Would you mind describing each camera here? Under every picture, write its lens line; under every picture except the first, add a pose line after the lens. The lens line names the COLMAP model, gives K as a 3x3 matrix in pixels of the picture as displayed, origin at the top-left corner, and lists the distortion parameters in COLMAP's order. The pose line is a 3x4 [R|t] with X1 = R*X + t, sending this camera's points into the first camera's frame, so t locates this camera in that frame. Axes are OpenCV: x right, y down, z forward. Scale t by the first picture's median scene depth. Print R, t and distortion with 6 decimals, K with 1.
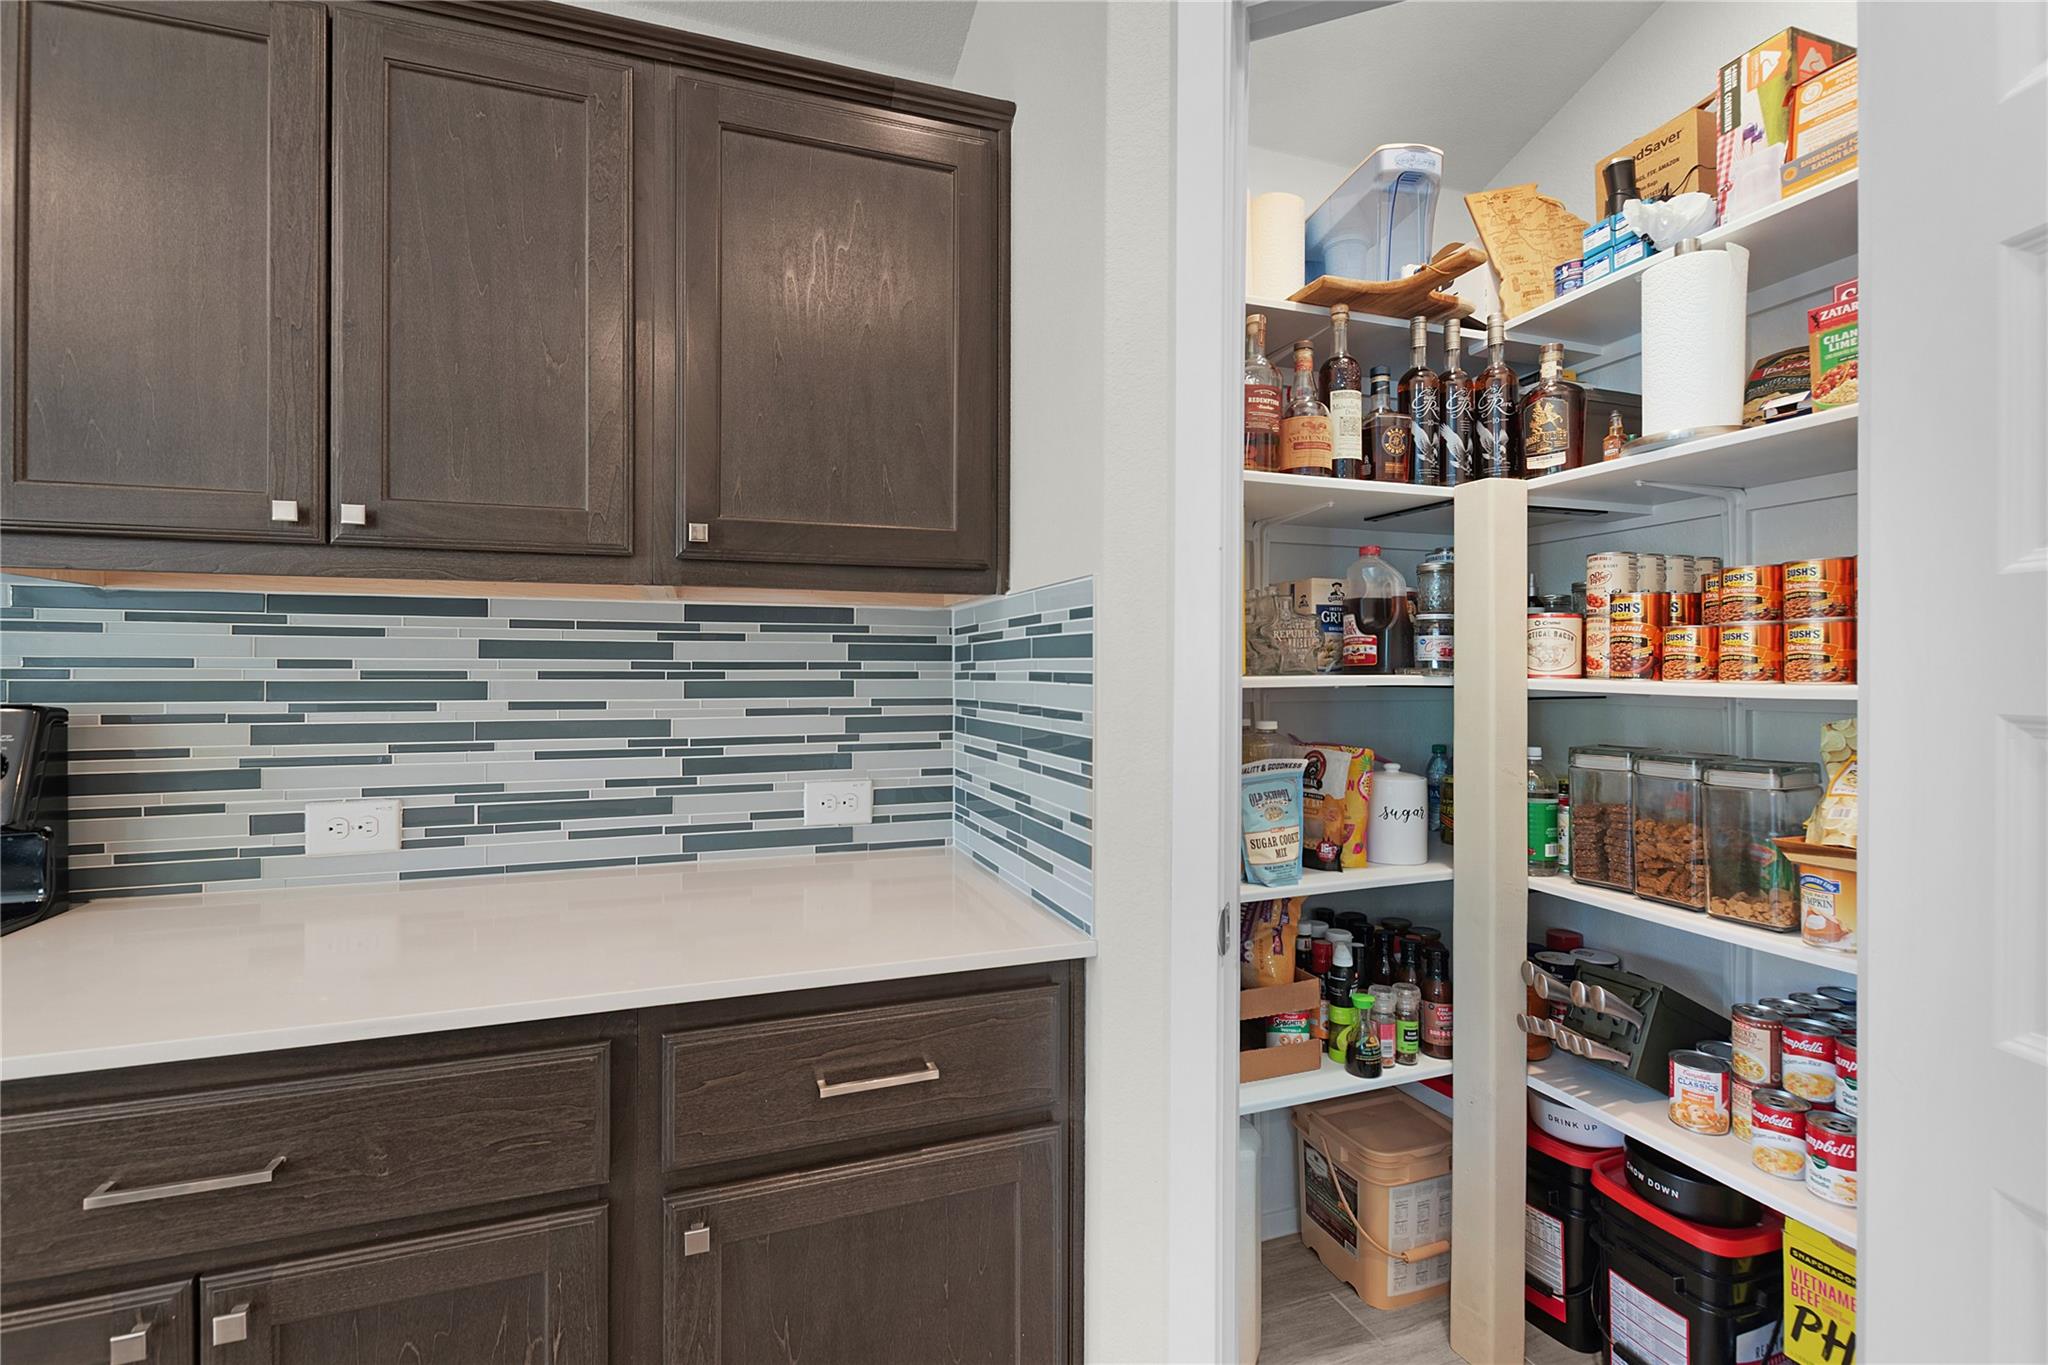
lens RADIAL K [[898.2, 0, 1023.0], [0, 898.2, 662.5], [0, 0, 1]] dist [-0.001661, -0.000460]
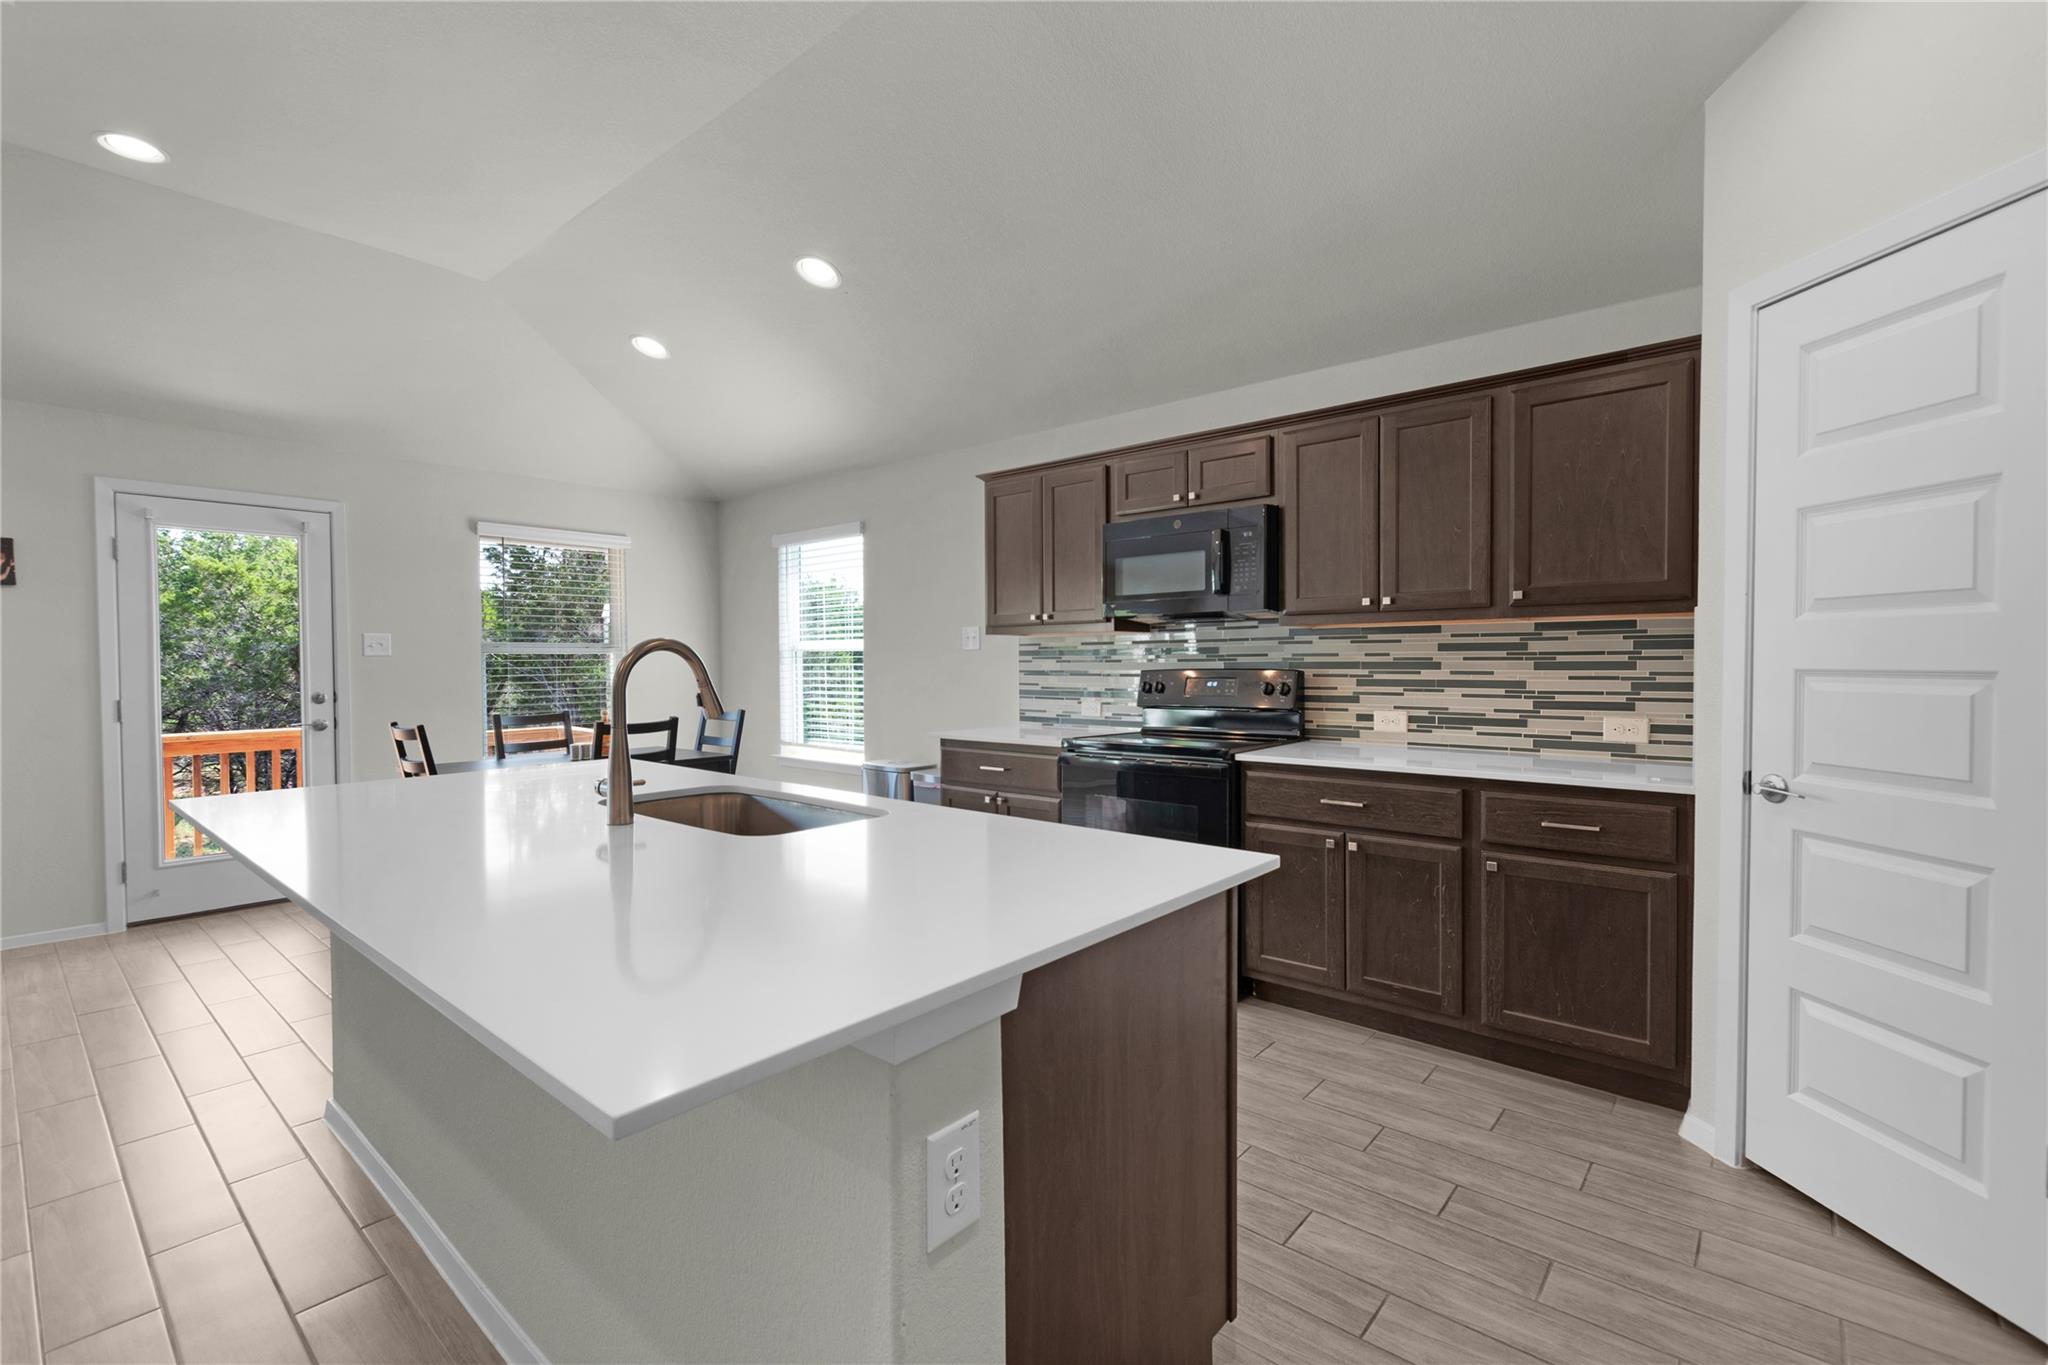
lens RADIAL K [[888.9, 0, 1024.0], [0, 888.9, 682.5], [0, 0, 1]] dist [-0.000127, -0.000031]
pose [[0.485190, 0.017356, -0.874236, 0.894369], [0.014771, 0.999498, 0.028040, -0.005045], [0.874284, -0.026518, 0.484690, -1.056027]]
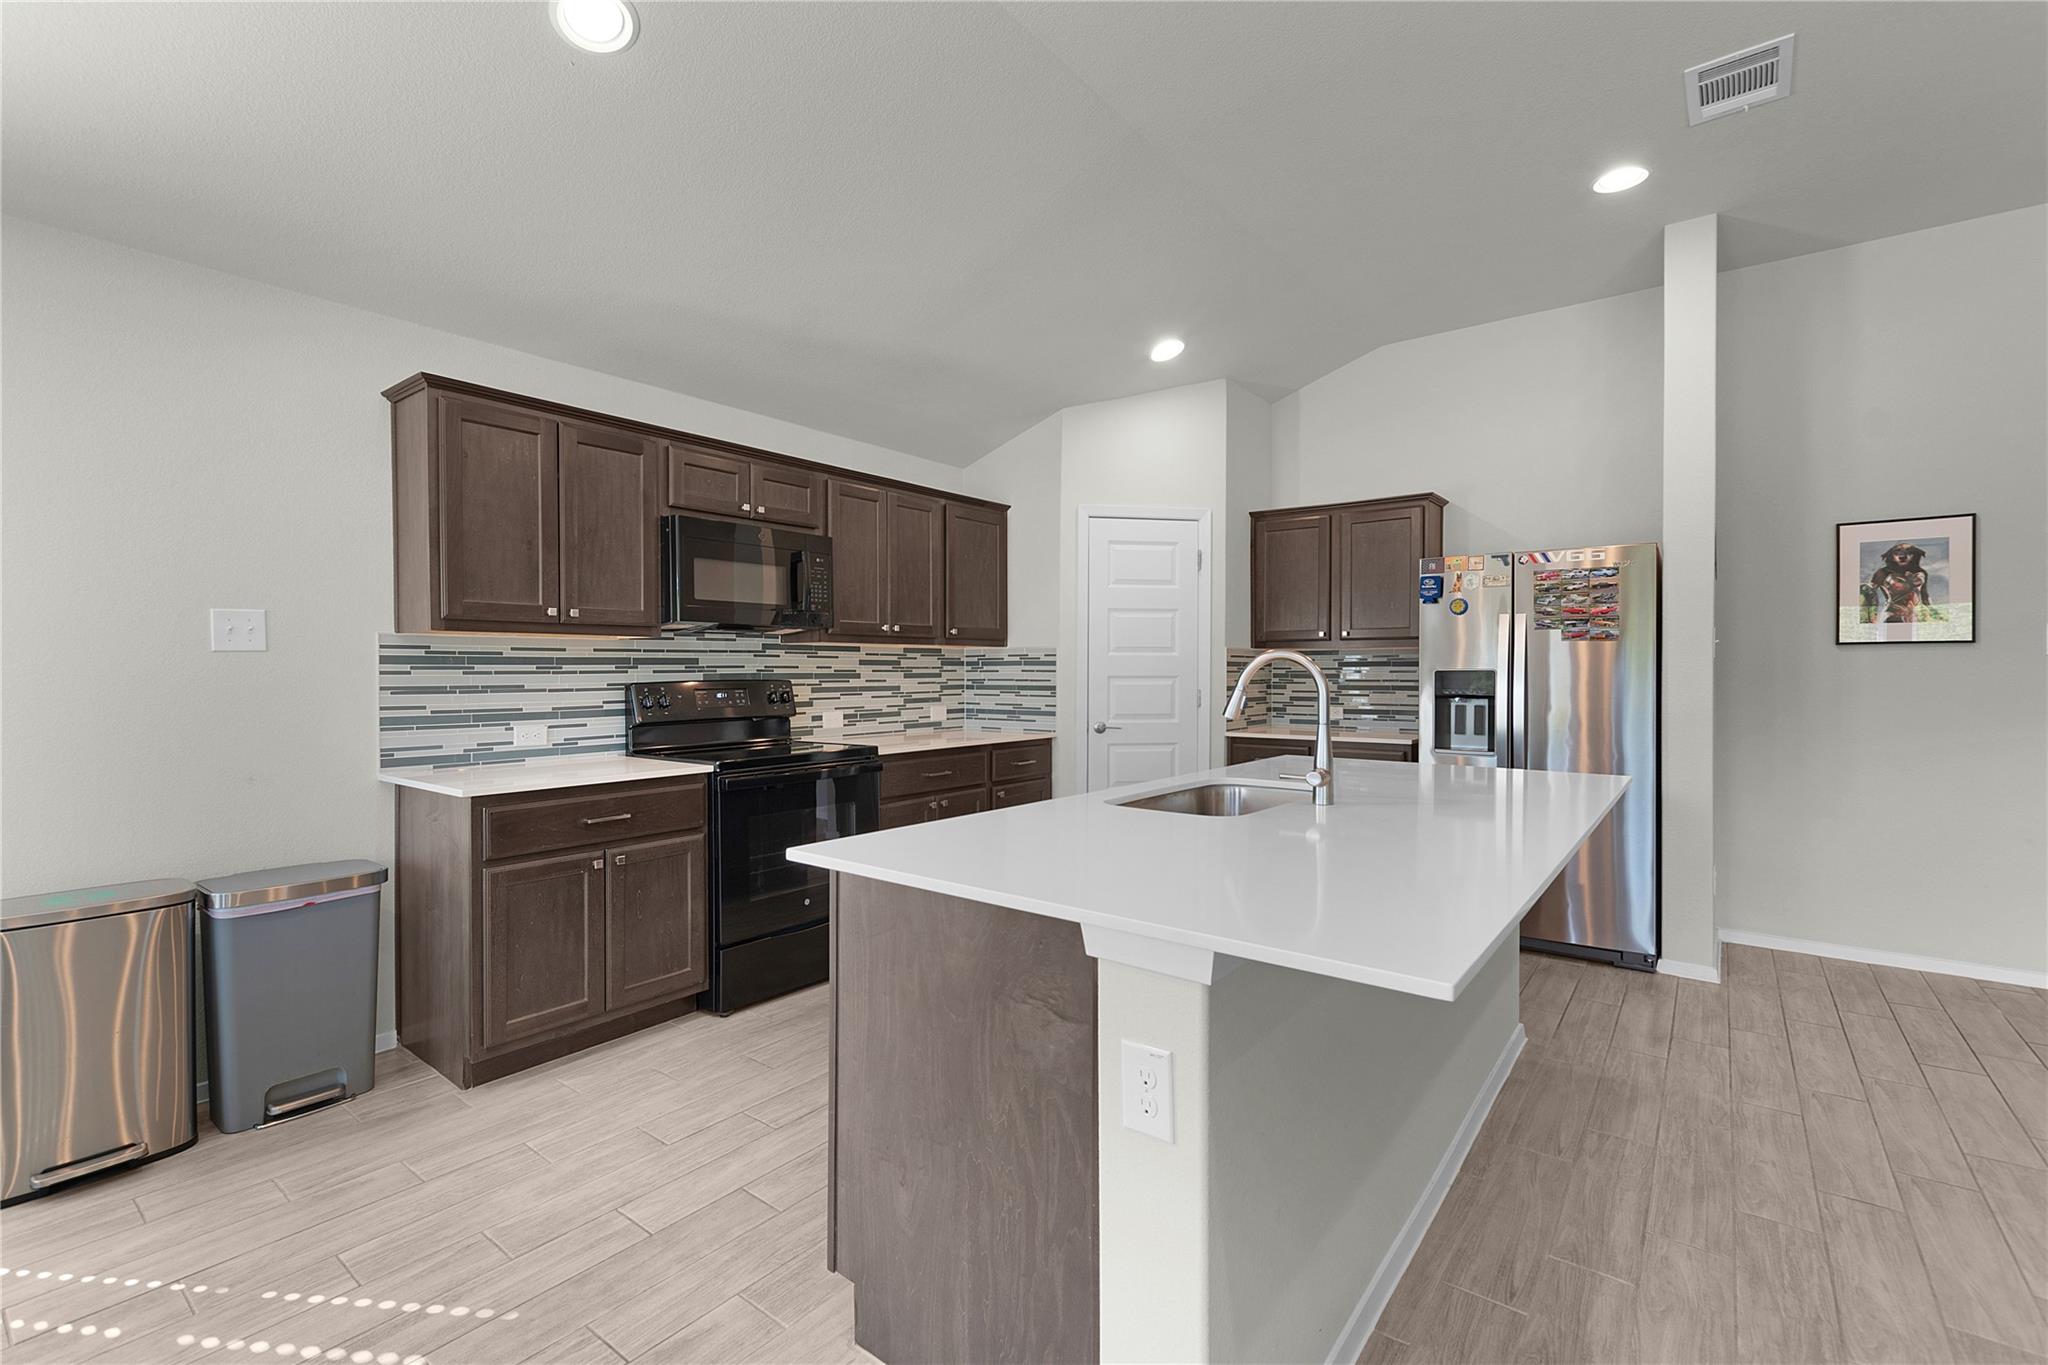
lens RADIAL K [[898.2, 0, 1023.0], [0, 898.2, 662.5], [0, 0, 1]] dist [-0.001661, -0.000460]
pose [[0.851753, 0.002271, 0.523939, -1.834554], [-0.003764, 0.999991, 0.001785, -0.024150], [-0.523930, -0.003492, 0.851754, -2.032521]]
